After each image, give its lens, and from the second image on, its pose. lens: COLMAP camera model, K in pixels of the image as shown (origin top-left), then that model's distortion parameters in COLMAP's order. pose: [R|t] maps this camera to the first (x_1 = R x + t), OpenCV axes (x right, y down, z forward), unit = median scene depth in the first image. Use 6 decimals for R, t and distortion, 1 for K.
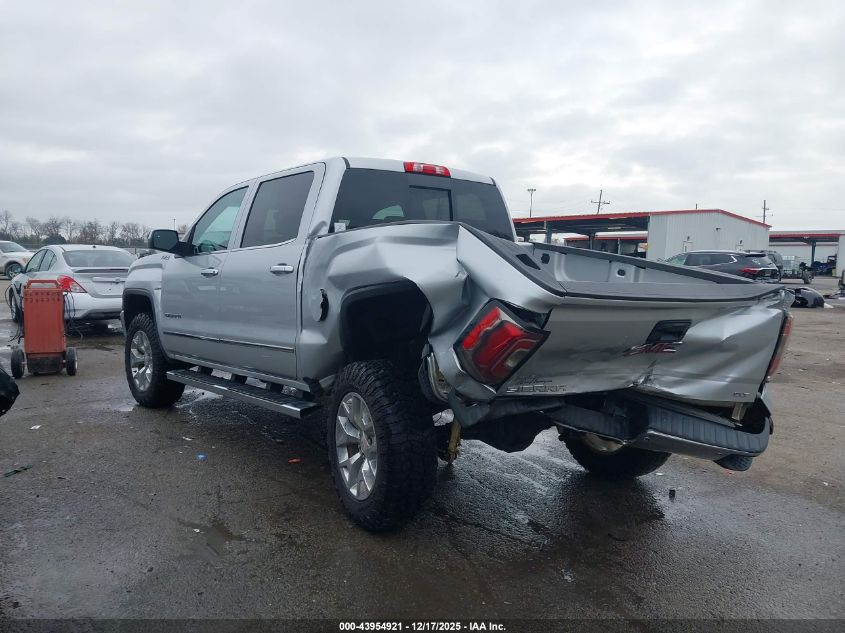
lens RADIAL K [[643.7, 0, 422.5], [0, 643.7, 316.5], [0, 0, 1]] dist [0.063929, -0.132242]
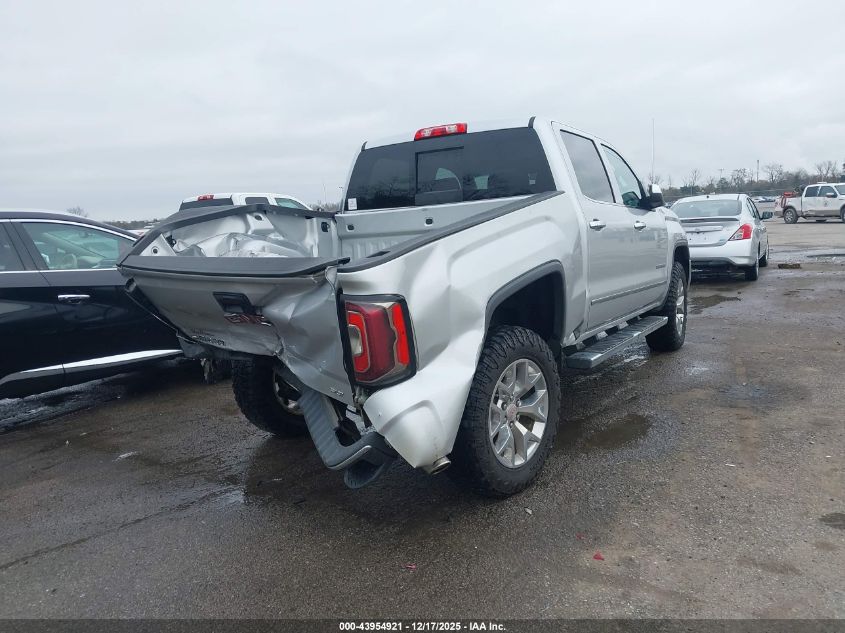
lens RADIAL K [[643.7, 0, 422.5], [0, 643.7, 316.5], [0, 0, 1]] dist [0.063929, -0.132242]
pose [[0.321233, 0.101733, -0.941520, 1.305106], [-0.015629, 0.994647, 0.102141, -0.059602], [0.946871, -0.018096, 0.321104, 0.867481]]
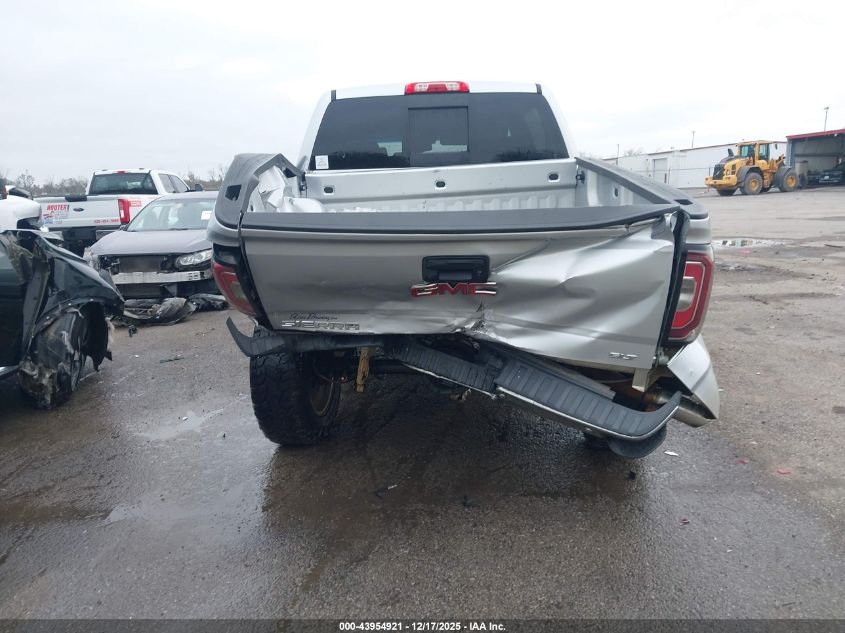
lens RADIAL K [[643.7, 0, 422.5], [0, 643.7, 316.5], [0, 0, 1]] dist [0.063929, -0.132242]
pose [[0.808076, 0.069018, -0.585021, 0.750230], [-0.003260, 0.993621, 0.112720, -0.007692], [0.589069, -0.089180, 0.803147, 0.282291]]
